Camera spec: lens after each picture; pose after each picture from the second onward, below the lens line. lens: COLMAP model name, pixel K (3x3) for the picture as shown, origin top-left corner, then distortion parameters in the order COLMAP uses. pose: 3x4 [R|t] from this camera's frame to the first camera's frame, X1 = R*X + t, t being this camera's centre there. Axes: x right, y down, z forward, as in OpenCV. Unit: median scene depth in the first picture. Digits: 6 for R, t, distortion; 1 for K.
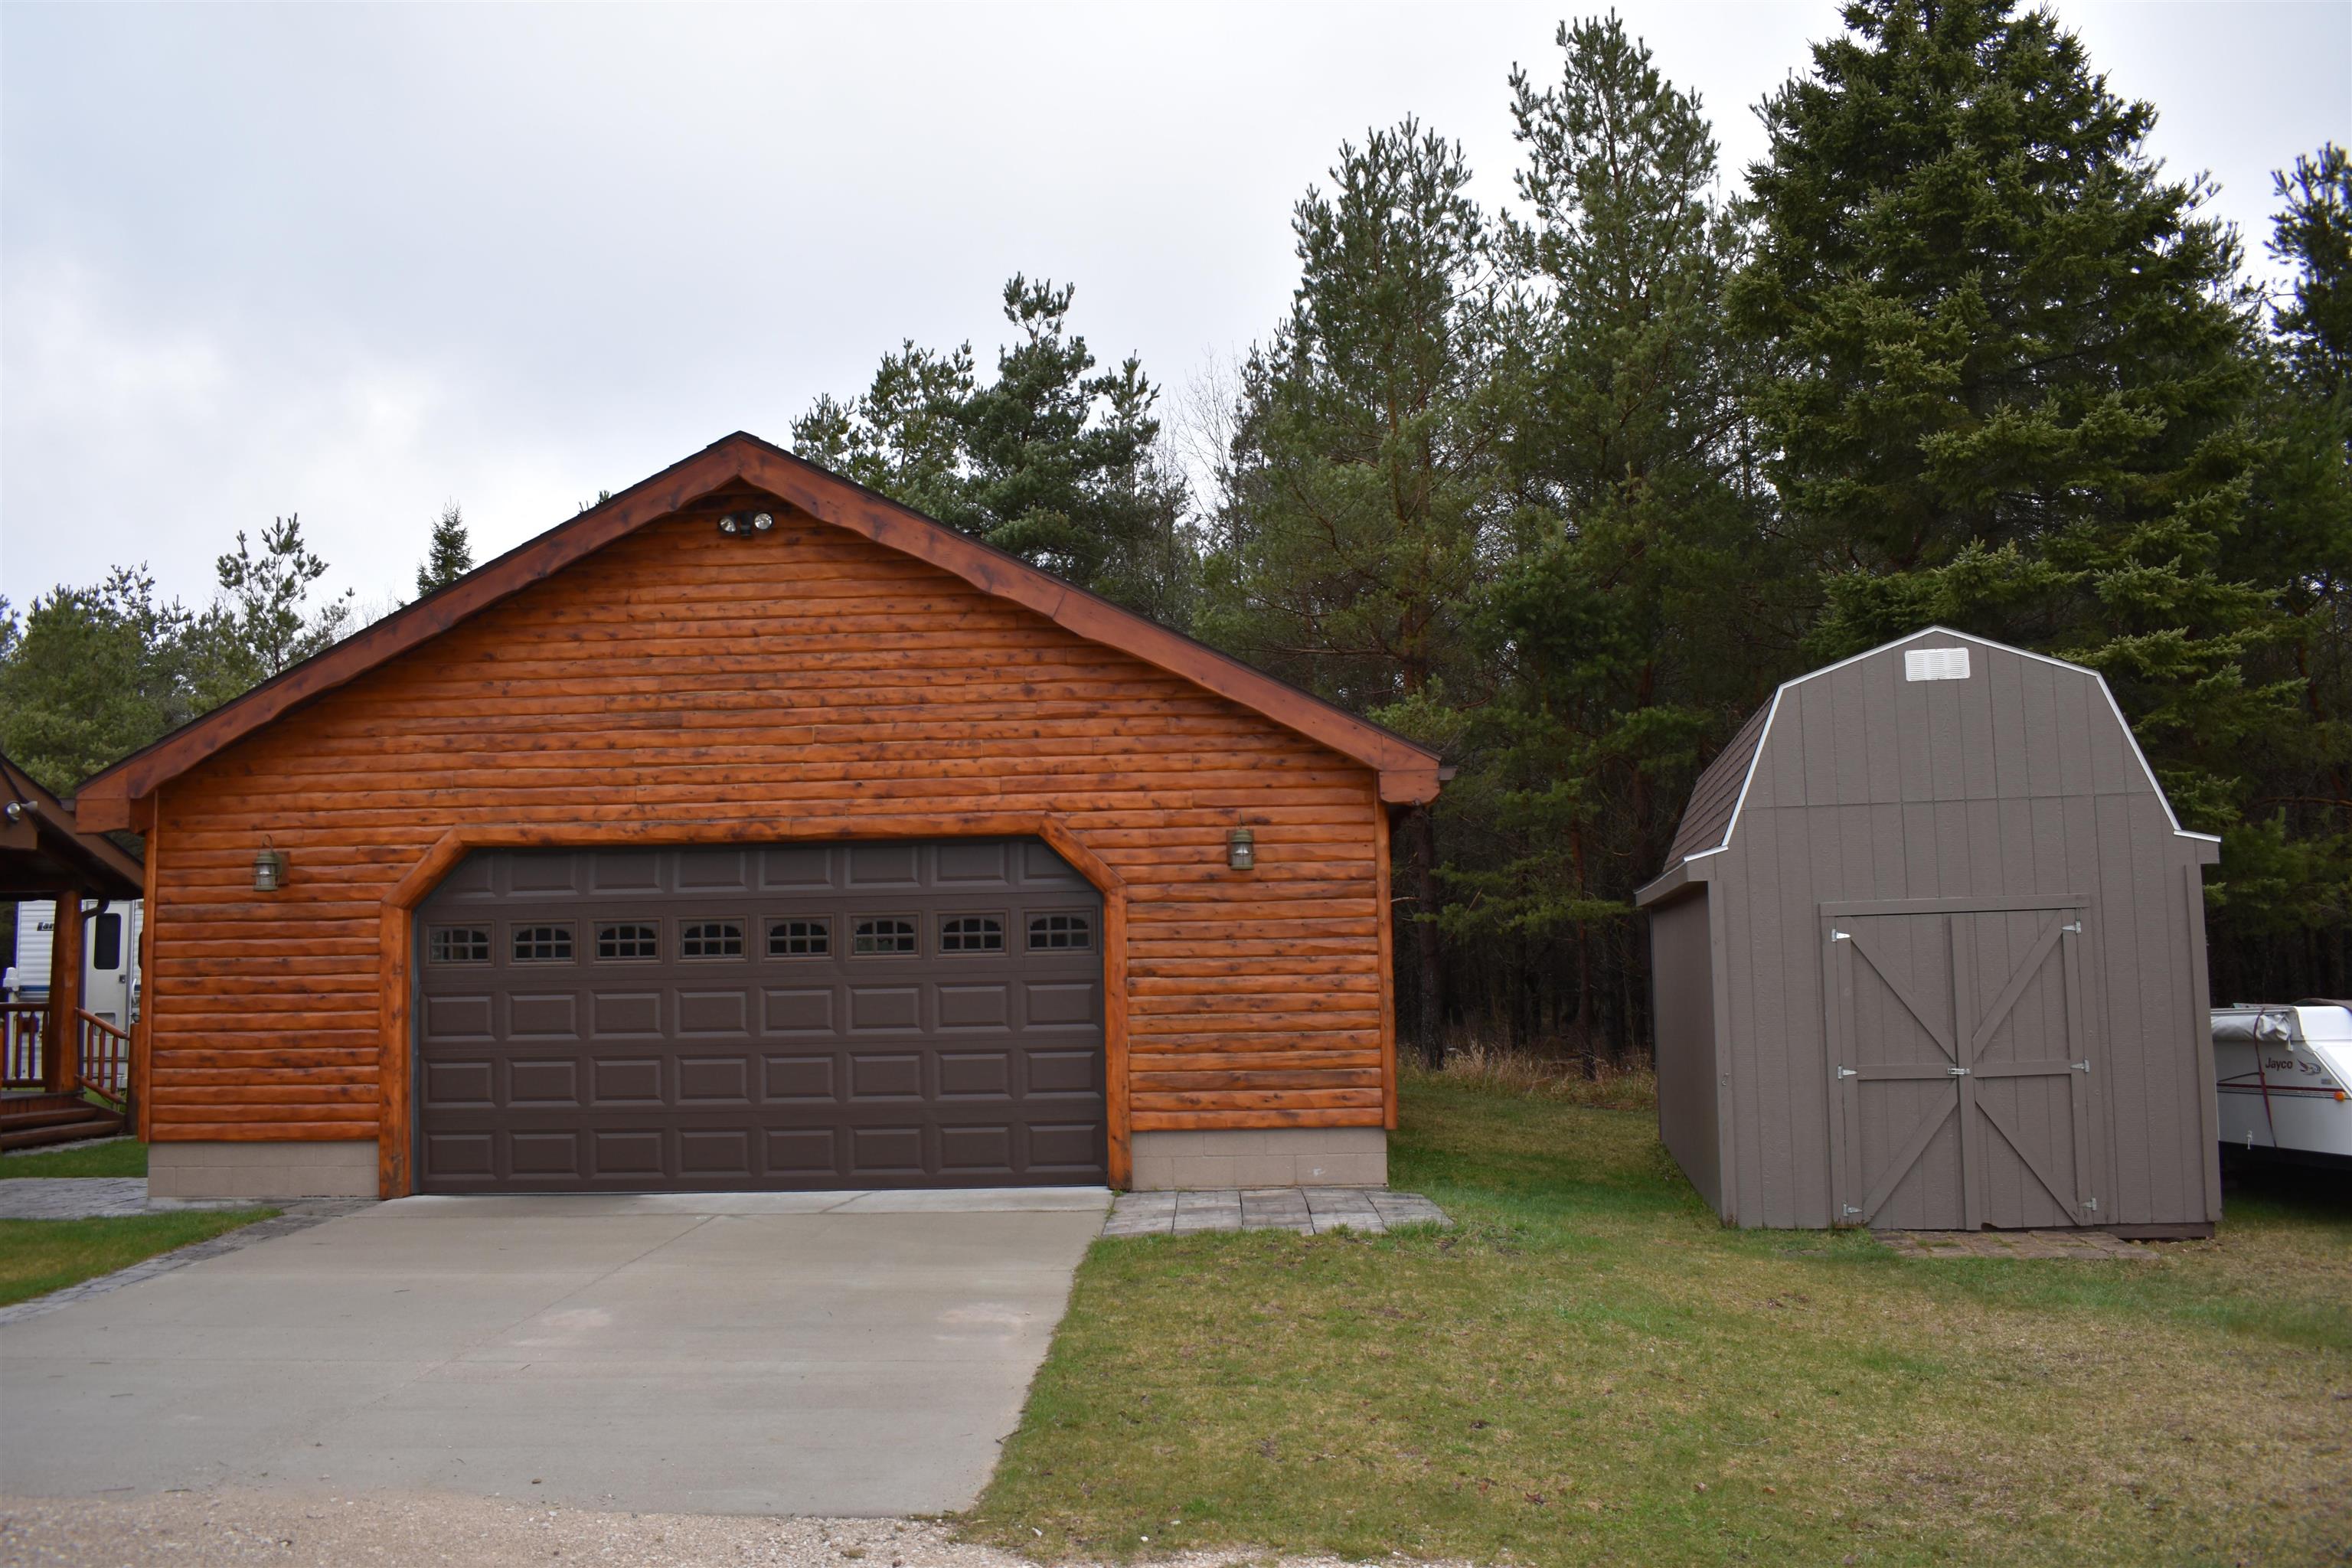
lens RADIAL K [[1843.2, 0, 1181.7], [0, 1843.2, 790.1], [0, 0, 1]] dist [-0.093823, 0.013537]
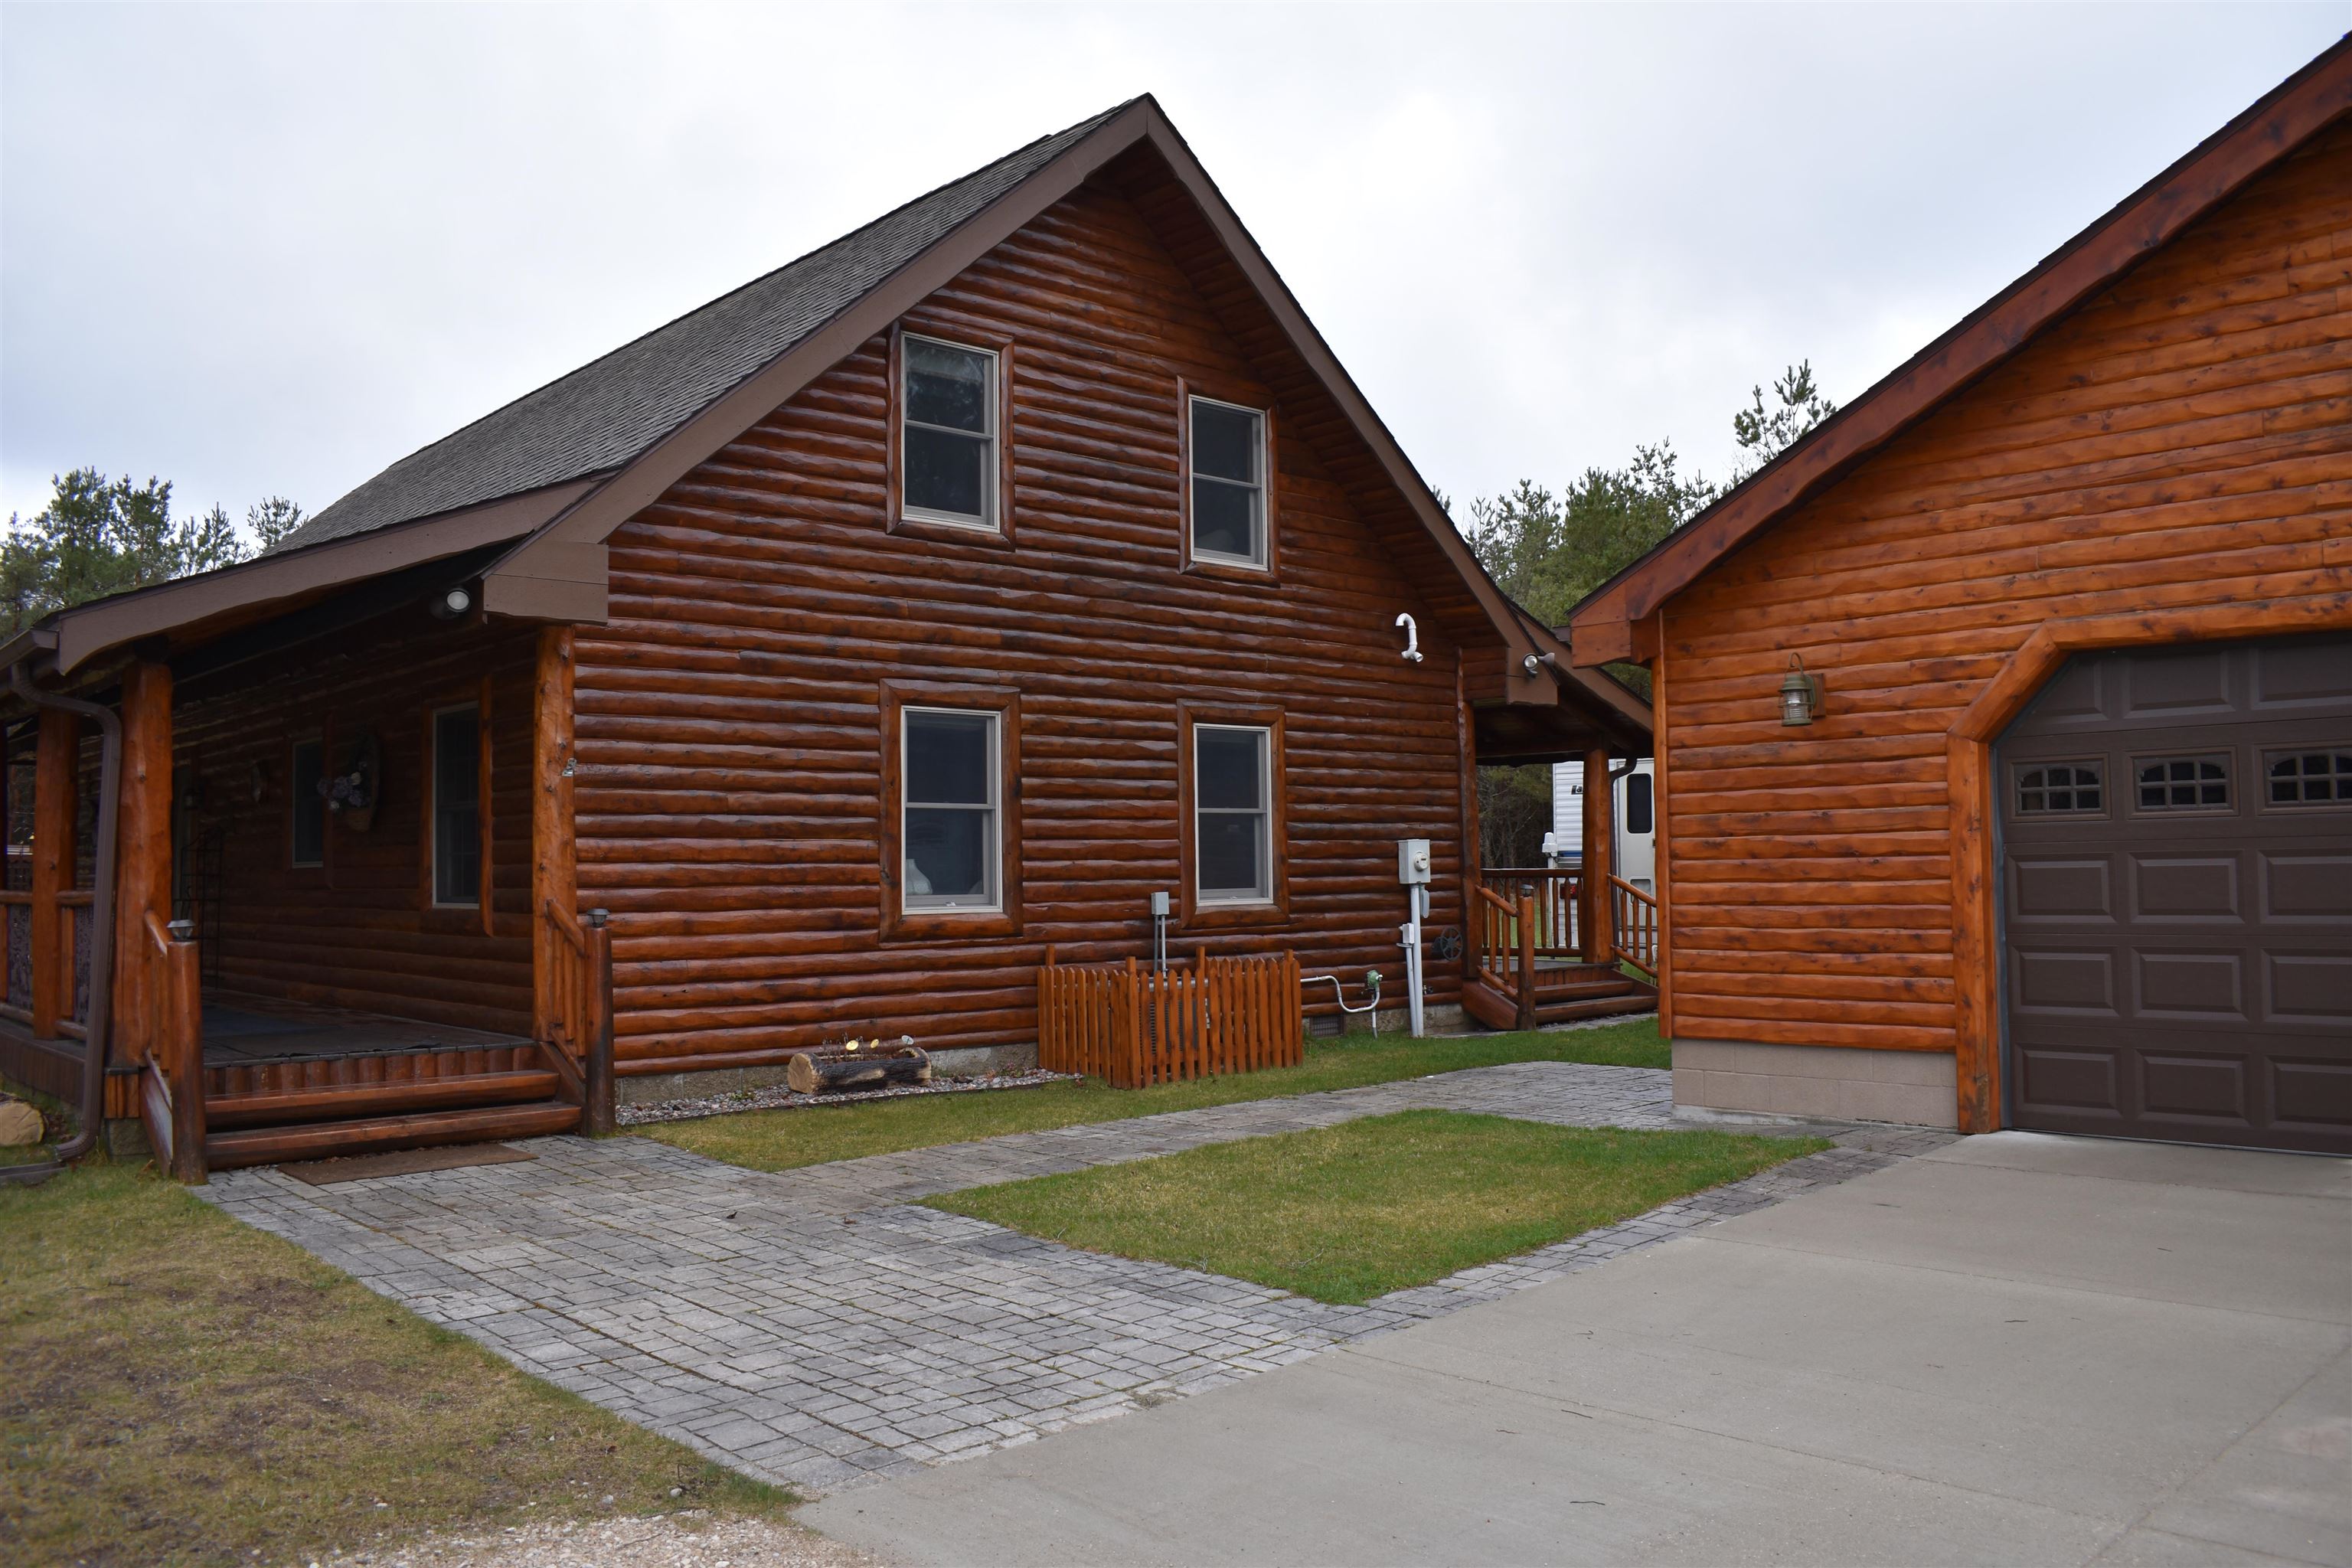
lens RADIAL K [[1843.2, 0, 1181.7], [0, 1843.2, 790.1], [0, 0, 1]] dist [-0.093823, 0.013537]
pose [[0.697300, -0.017297, -0.716571, -0.129034], [0.070258, 0.996544, 0.044313, 0.029881], [0.713328, -0.081244, 0.696105, 0.257153]]
